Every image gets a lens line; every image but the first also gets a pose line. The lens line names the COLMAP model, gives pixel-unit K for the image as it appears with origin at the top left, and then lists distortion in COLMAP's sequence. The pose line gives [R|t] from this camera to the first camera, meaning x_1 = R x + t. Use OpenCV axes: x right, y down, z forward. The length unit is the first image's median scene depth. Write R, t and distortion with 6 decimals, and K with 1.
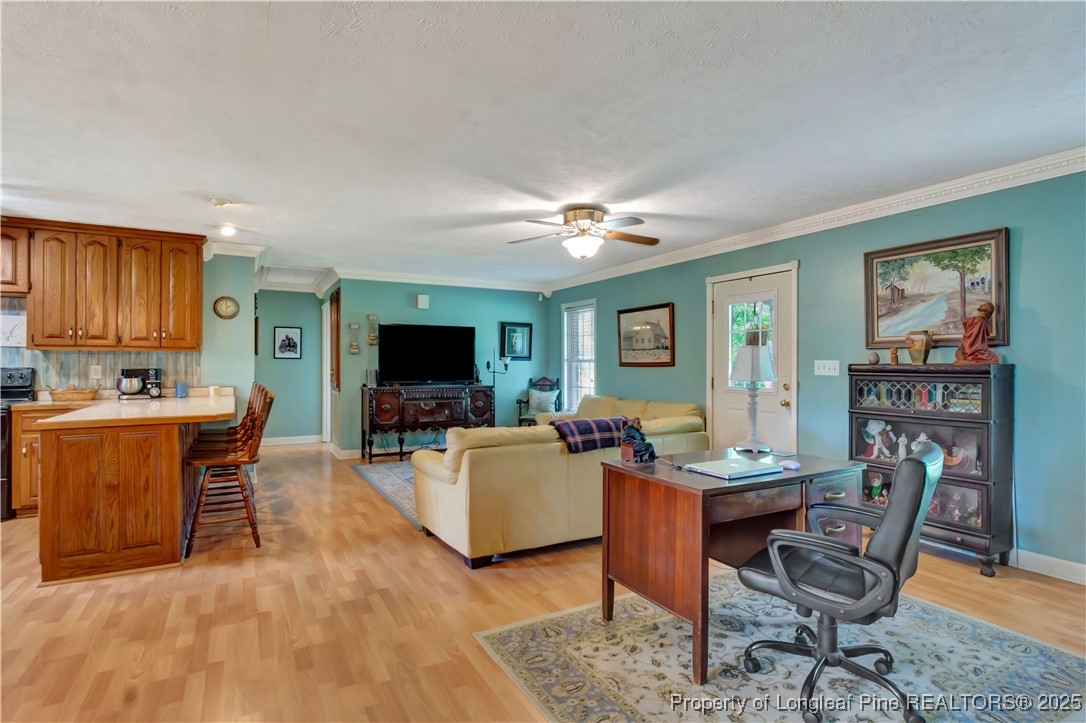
lens RADIAL K [[545.7, 0, 542.1], [0, 545.7, 365.0], [0, 0, 1]] dist [0.005059, -0.005160]
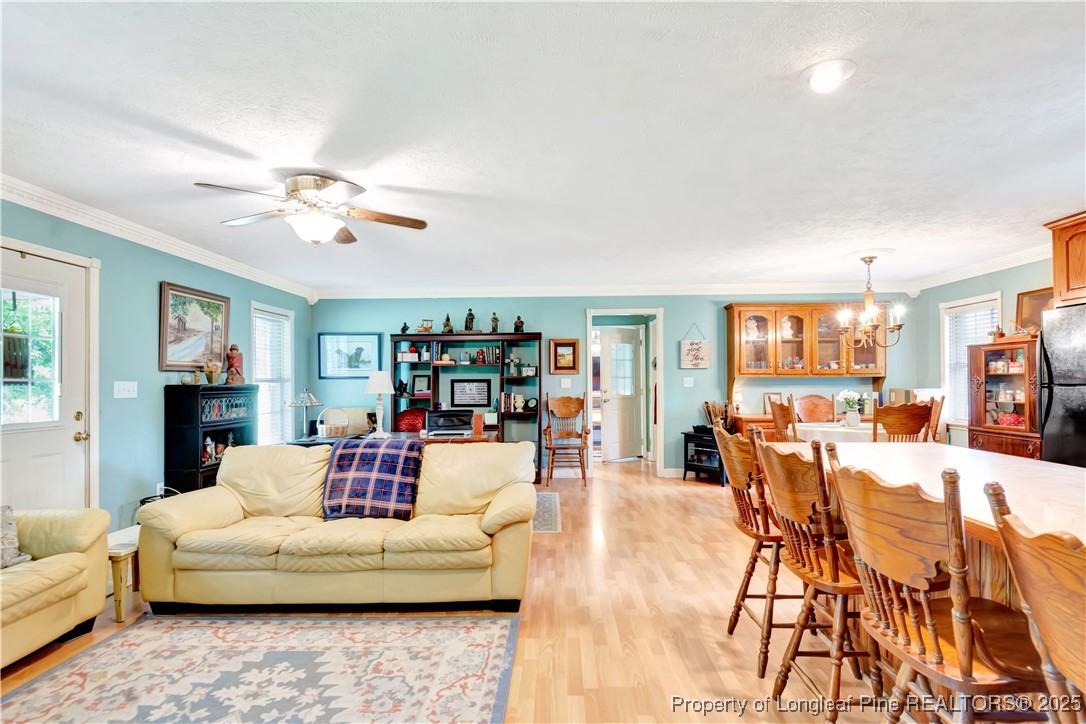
lens RADIAL K [[545.7, 0, 544.3], [0, 545.7, 378.0], [0, 0, 1]] dist [0.005059, -0.005160]
pose [[-0.861970, 0.008138, 0.506894, -0.512730], [0.008313, 0.999964, -0.001917, -0.006105], [-0.506891, 0.002561, -0.862006, 1.327833]]
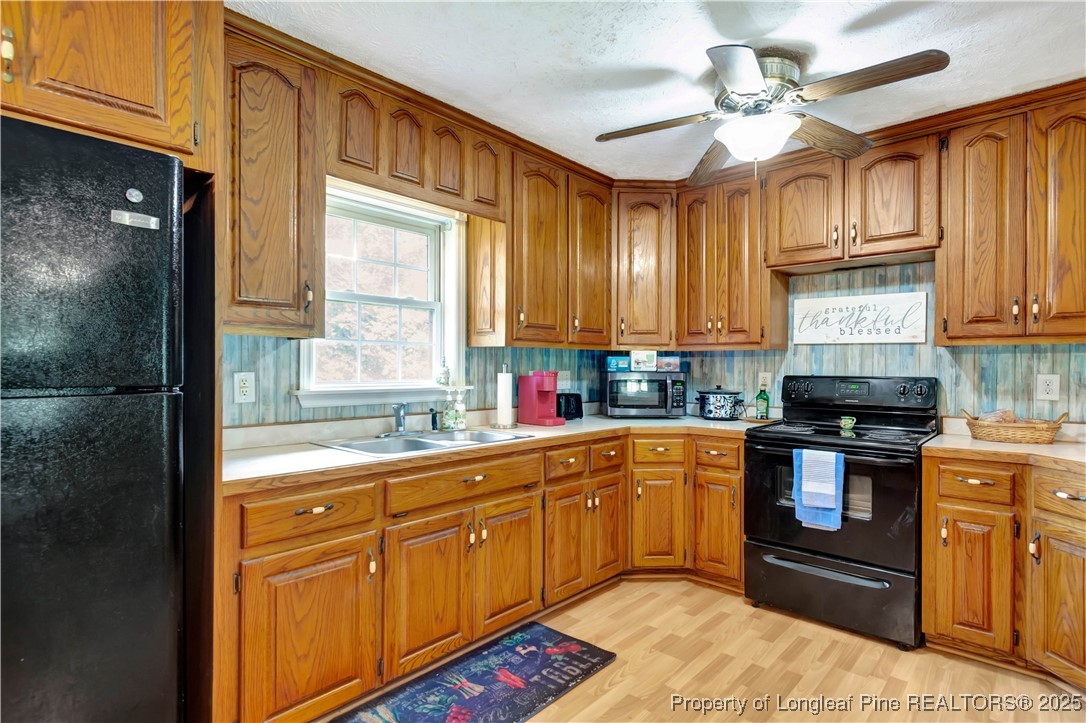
lens RADIAL K [[545.7, 0, 545.3], [0, 545.7, 366.9], [0, 0, 1]] dist [0.005059, -0.005160]
pose [[0.319424, -0.003981, -0.947603, -0.505361], [-0.005316, 0.999968, -0.005993, -0.000598], [0.947597, 0.006951, 0.319393, 0.408268]]
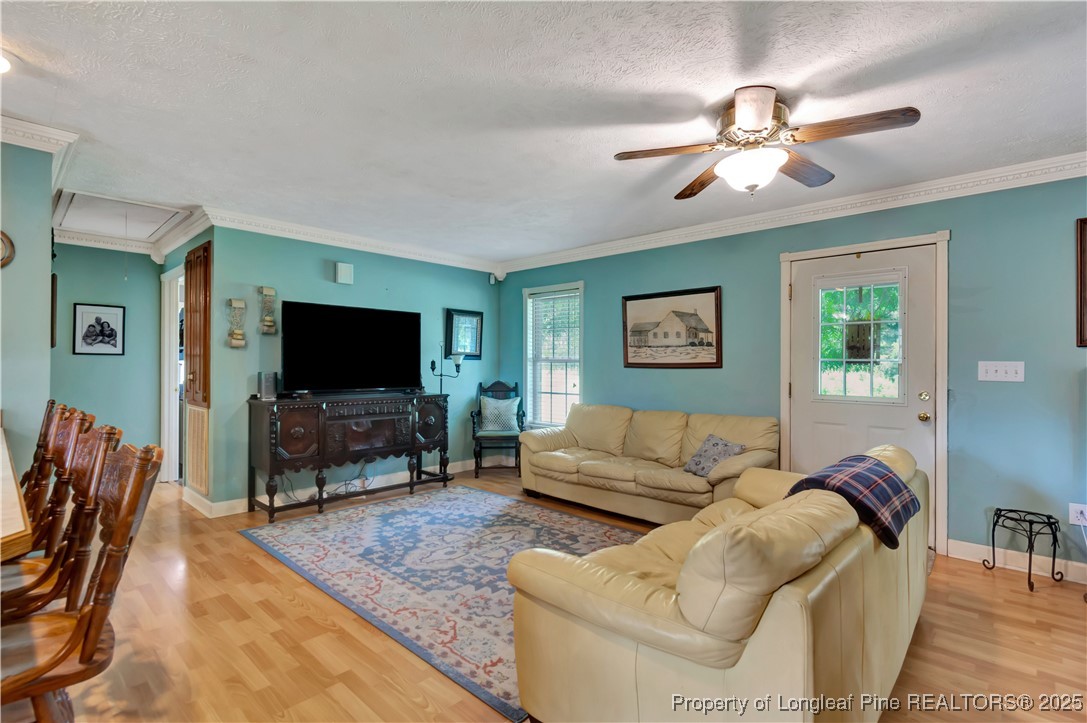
lens RADIAL K [[517.5, 0, 547.5], [0, 517.5, 362.3], [0, 0, 1]] dist [0.004949, -0.005665]
pose [[0.949561, 0.003510, 0.313564, -0.282714], [-0.002090, 0.999986, -0.004866, -0.002359], [-0.313577, 0.003965, 0.949555, 0.473497]]
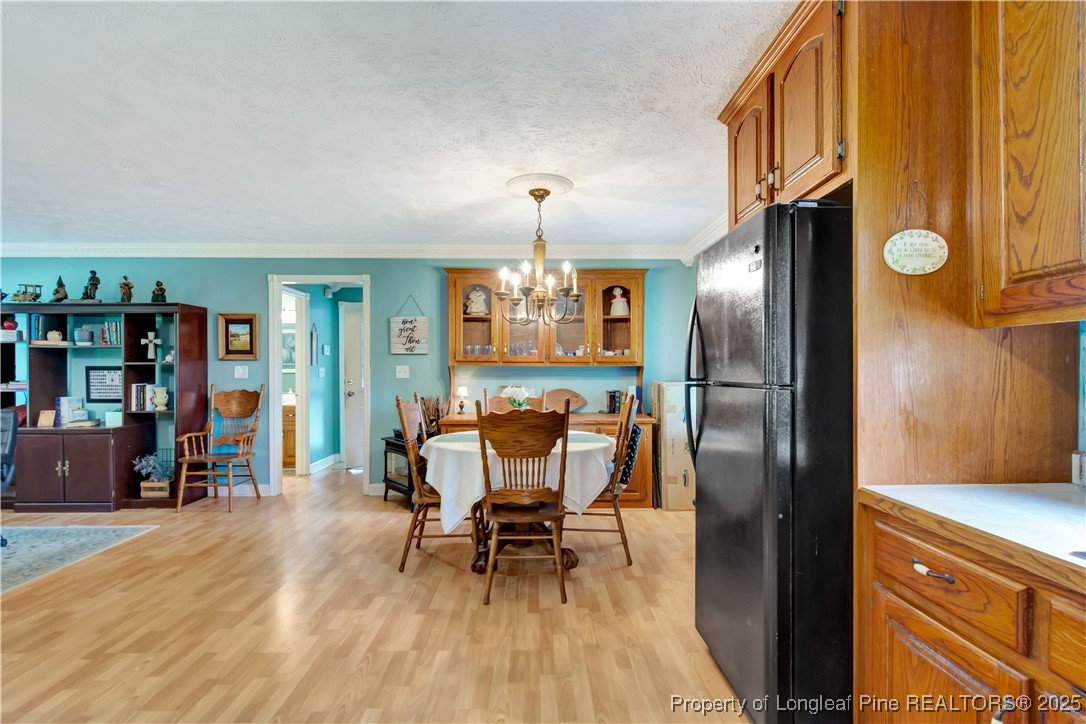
lens RADIAL K [[517.1, 0, 546.6], [0, 517.1, 371.0], [0, 0, 1]] dist [0.004949, -0.005665]
pose [[-0.885645, -0.001555, 0.464360, -0.854498], [0.001987, 0.999973, 0.007139, -0.003273], [-0.464359, 0.007245, -0.885618, 0.682397]]
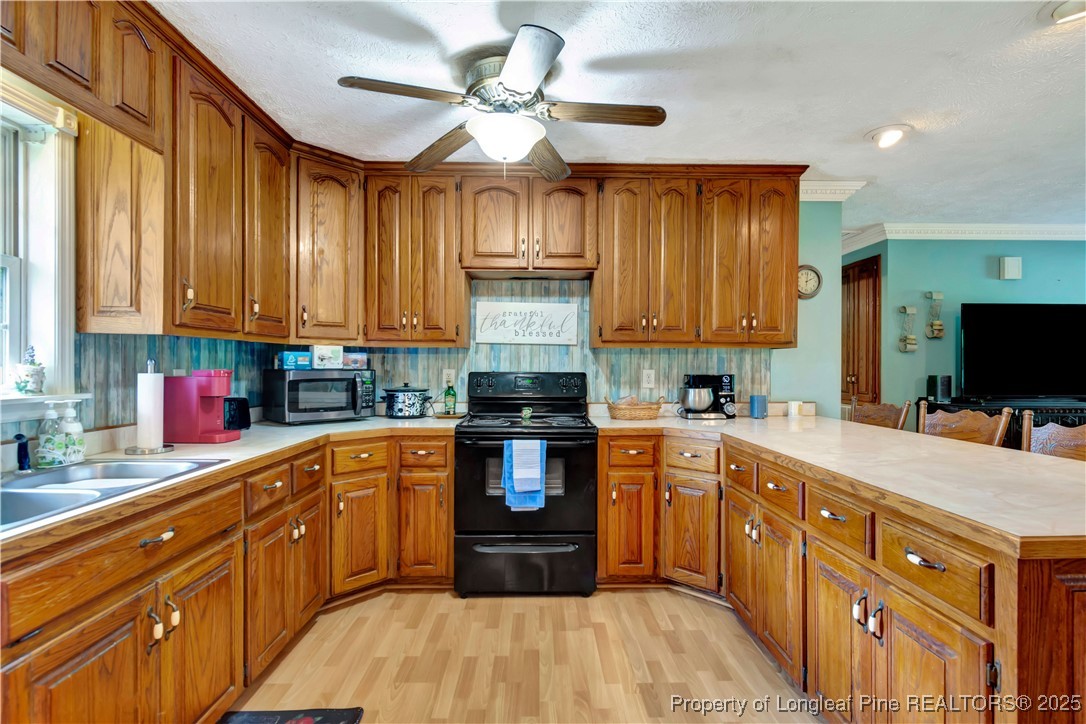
lens RADIAL K [[517.1, 0, 545.3], [0, 517.1, 368.0], [0, 0, 1]] dist [0.004949, -0.005665]
pose [[0.881776, 0.001545, -0.471666, -0.644917], [-0.001319, 0.999999, 0.000811, -0.001658], [0.471667, -0.000093, 0.881777, 0.349602]]
